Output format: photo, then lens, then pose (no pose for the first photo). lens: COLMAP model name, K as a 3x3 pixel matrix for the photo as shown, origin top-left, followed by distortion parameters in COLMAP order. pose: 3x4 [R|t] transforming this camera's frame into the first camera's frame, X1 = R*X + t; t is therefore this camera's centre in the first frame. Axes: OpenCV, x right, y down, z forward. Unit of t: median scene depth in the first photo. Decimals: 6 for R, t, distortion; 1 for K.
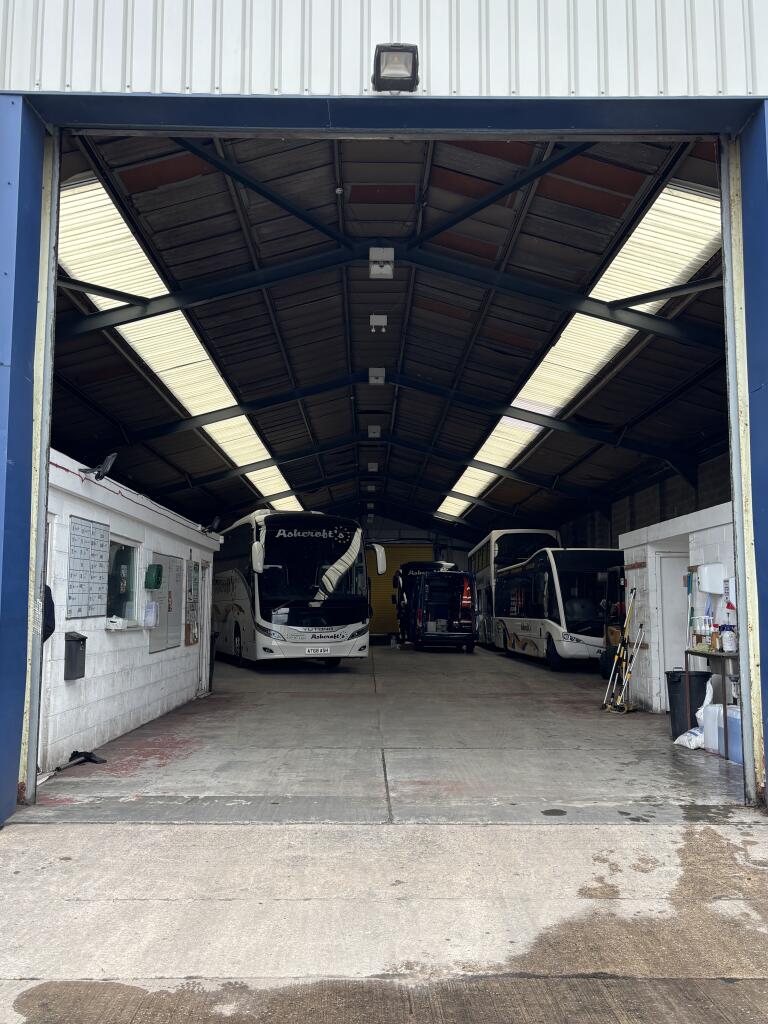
lens RADIAL K [[920.0, 0, 382.8], [0, 920.0, 510.6], [0, 0, 1]] dist [0.020465, -0.024712]
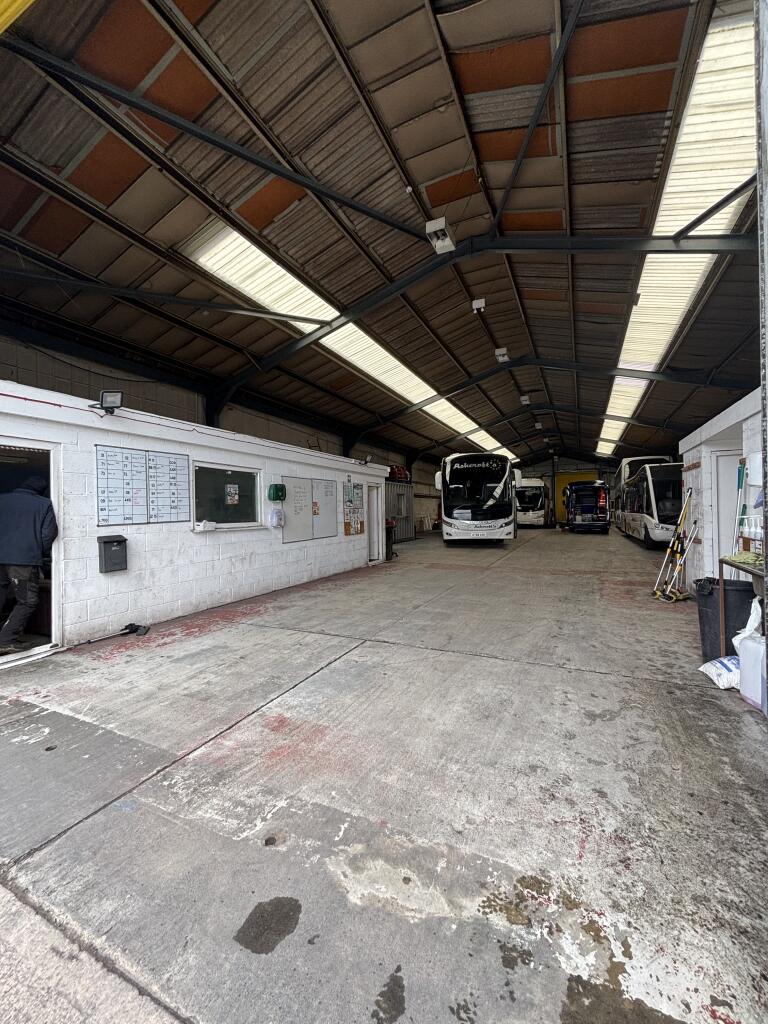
lens RADIAL K [[414.6, 0, 386.2], [0, 414.6, 511.2], [0, 0, 1]] dist [-0.004221, -0.000151]
pose [[0.898532, -0.016798, -0.438586, 0.151687], [0.065196, 0.993290, 0.095524, 0.038539], [0.434039, -0.114426, 0.893598, 0.374090]]
